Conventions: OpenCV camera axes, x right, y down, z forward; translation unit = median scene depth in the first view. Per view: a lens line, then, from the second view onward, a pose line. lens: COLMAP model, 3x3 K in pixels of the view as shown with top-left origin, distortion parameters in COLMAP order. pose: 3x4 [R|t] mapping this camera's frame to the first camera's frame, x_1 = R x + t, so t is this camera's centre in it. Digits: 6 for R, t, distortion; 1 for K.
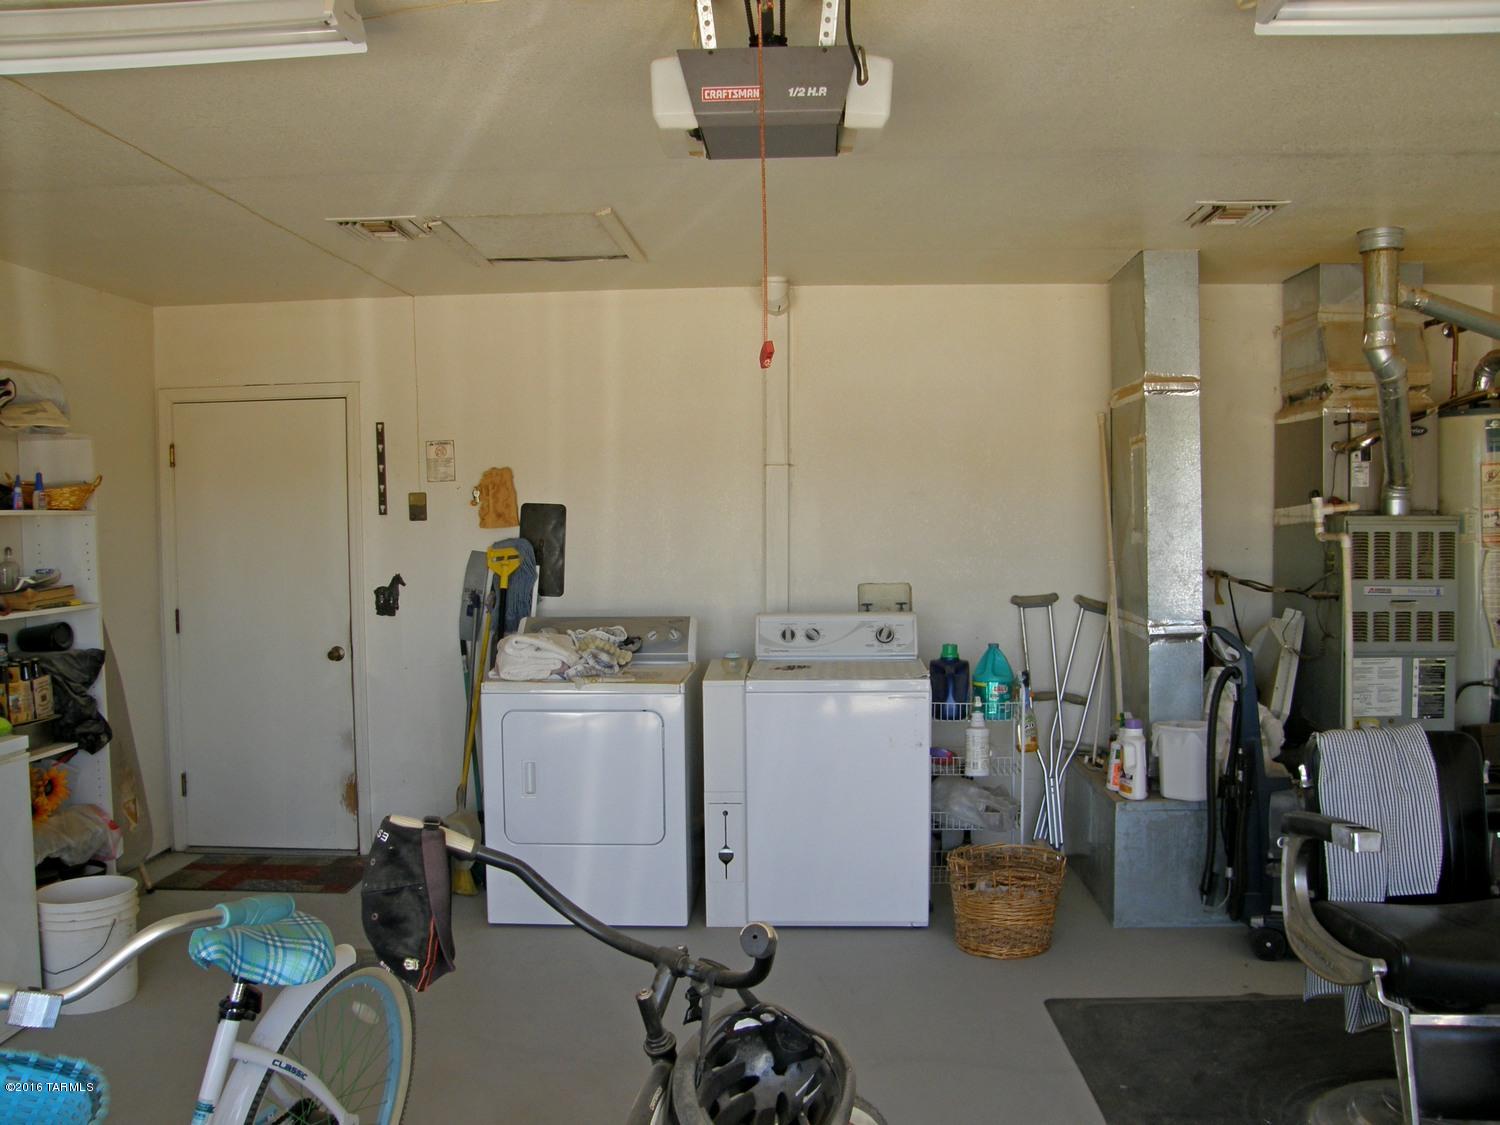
lens RADIAL K [[1276.2, 0, 753.7], [0, 1276.2, 582.3], [0, 0, 1]] dist [-0.160701, 0.142288]
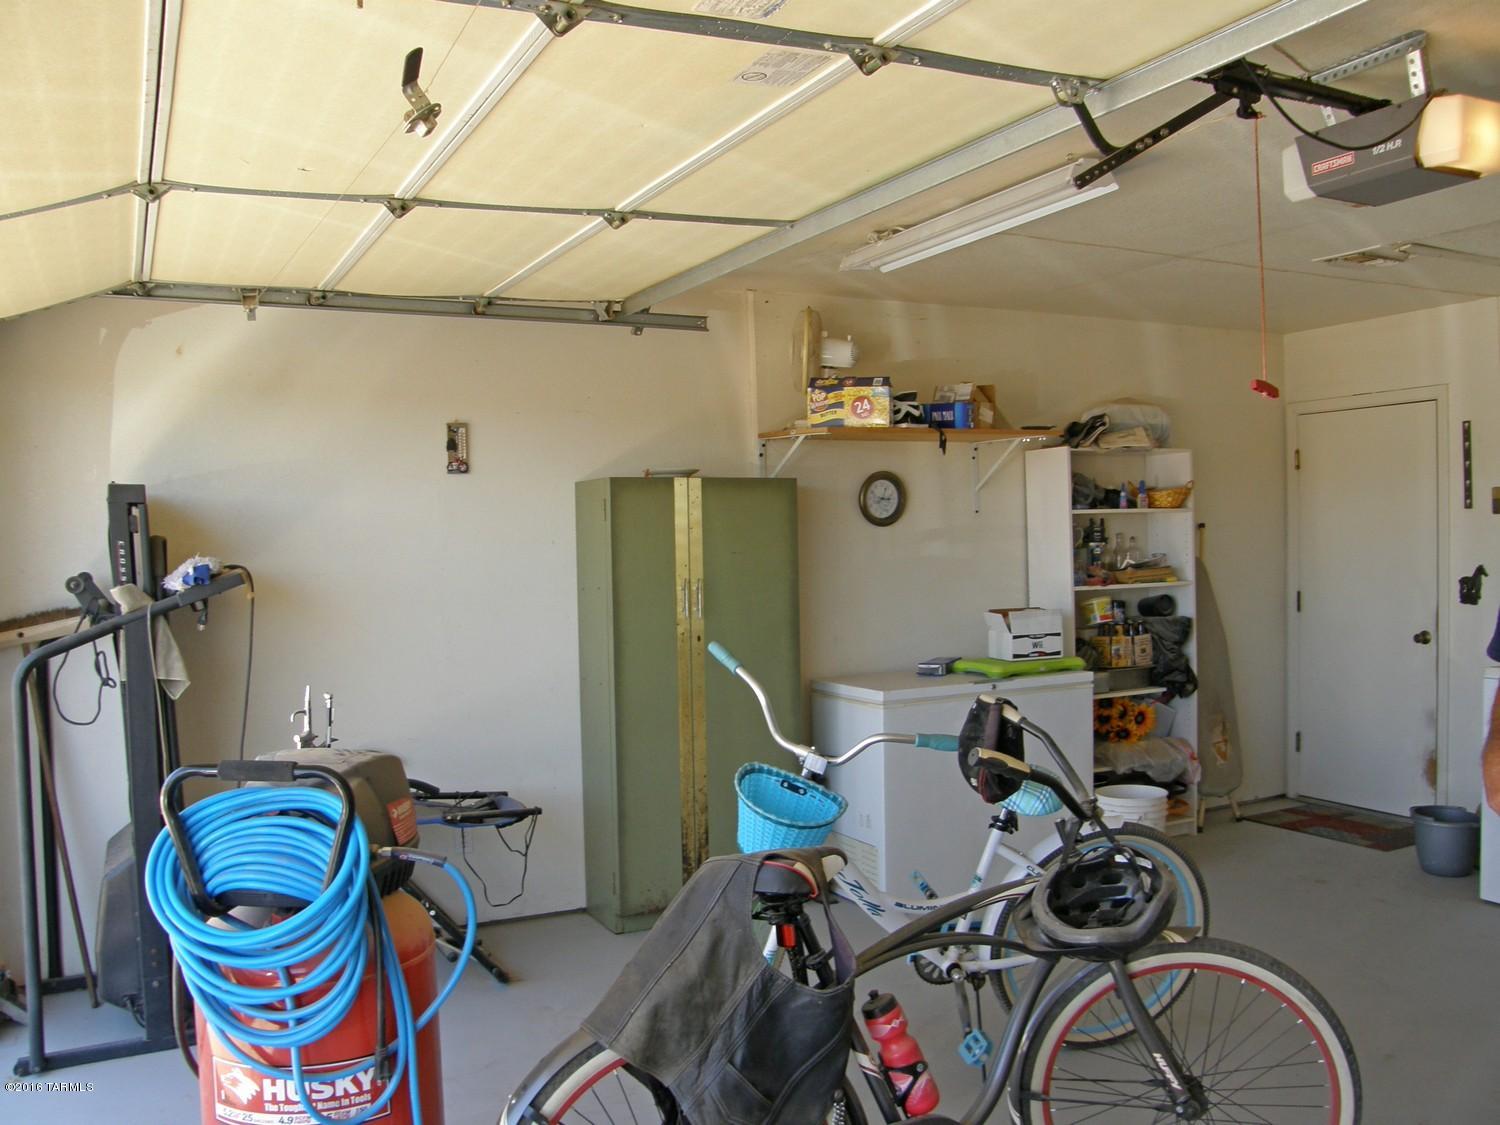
lens RADIAL K [[1276.2, 0, 753.7], [0, 1276.2, 582.3], [0, 0, 1]] dist [-0.160701, 0.142288]
pose [[0.501773, 0.031881, -0.864411, 0.361843], [-0.027009, 0.999411, 0.021182, 0.003206], [0.864577, 0.012719, 0.502339, -0.040687]]
